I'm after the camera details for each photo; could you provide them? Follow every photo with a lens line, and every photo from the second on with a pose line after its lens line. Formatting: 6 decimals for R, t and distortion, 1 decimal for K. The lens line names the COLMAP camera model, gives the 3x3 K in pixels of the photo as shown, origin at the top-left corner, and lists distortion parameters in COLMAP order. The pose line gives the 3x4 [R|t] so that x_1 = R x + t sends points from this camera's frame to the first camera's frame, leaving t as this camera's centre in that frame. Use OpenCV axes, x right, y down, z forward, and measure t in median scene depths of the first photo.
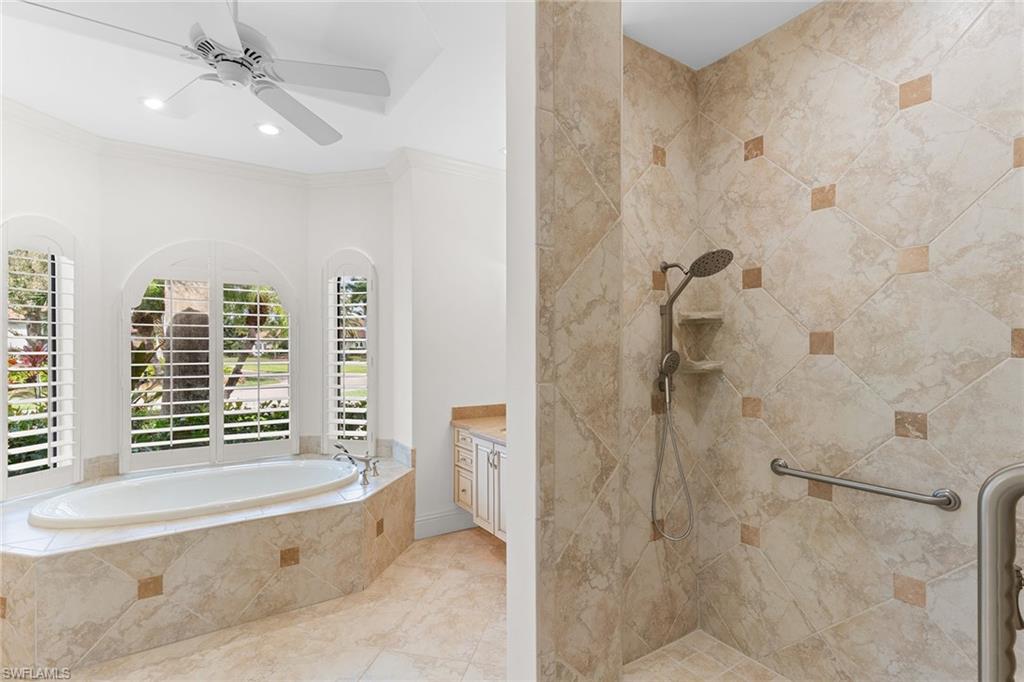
lens RADIAL K [[491.5, 0, 509.4], [0, 491.5, 347.5], [0, 0, 1]] dist [0.002692, -0.000051]
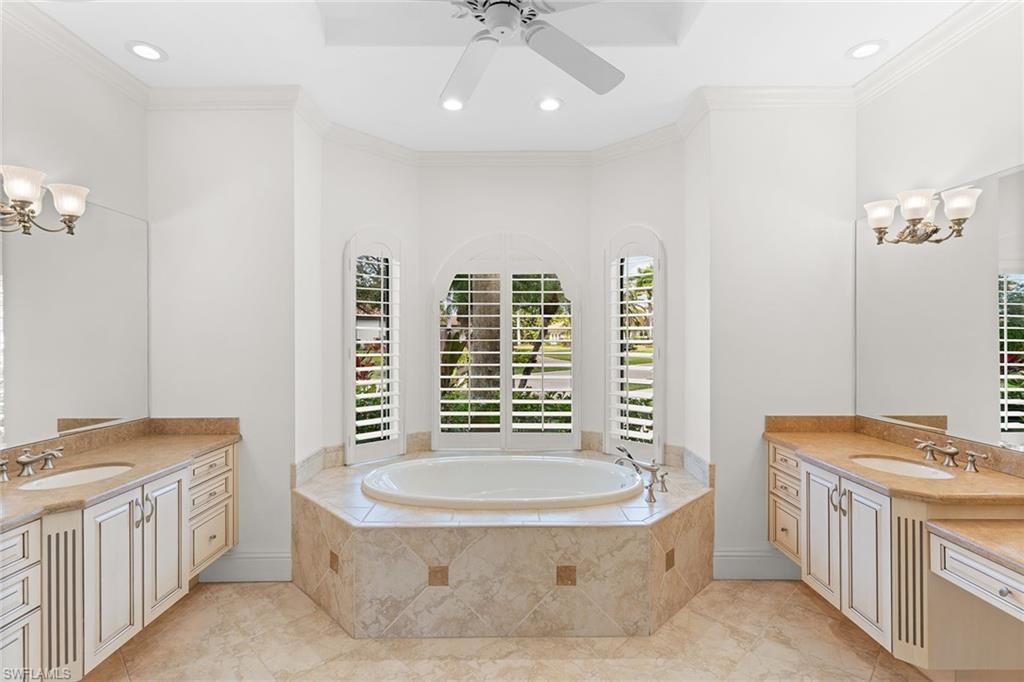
lens RADIAL K [[491.5, 0, 510.2], [0, 491.5, 340.2], [0, 0, 1]] dist [0.002692, -0.000051]
pose [[0.846498, 0.002640, -0.532385, -0.056395], [0.000536, 0.999983, 0.005810, 0.000712], [0.532391, -0.005203, 0.846483, 0.178650]]
